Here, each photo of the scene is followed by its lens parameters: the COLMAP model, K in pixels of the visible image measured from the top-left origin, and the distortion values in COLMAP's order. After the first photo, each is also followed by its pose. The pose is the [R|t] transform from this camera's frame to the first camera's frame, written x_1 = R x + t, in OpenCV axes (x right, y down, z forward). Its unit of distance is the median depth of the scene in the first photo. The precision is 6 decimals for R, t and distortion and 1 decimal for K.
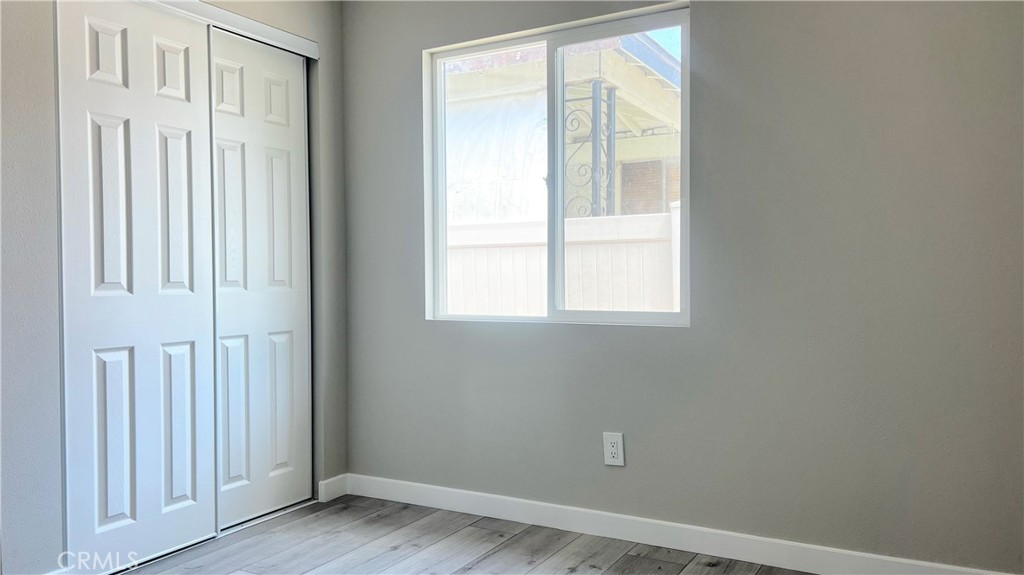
lens RADIAL K [[764.0, 0, 508.0], [0, 764.0, 287.5], [0, 0, 1]] dist [0.058165, -0.072087]
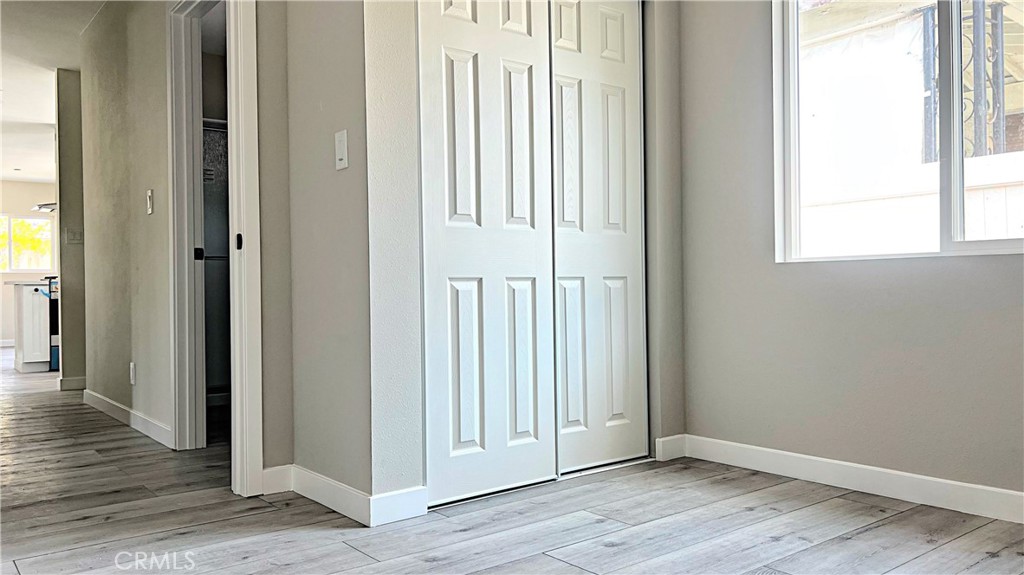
lens RADIAL K [[764.0, 0, 508.7], [0, 764.0, 291.2], [0, 0, 1]] dist [0.058165, -0.072087]
pose [[0.924723, -0.006622, -0.380584, -0.061705], [0.002604, 0.999935, -0.011070, 0.093044], [0.380633, 0.009245, 0.924680, 0.073647]]
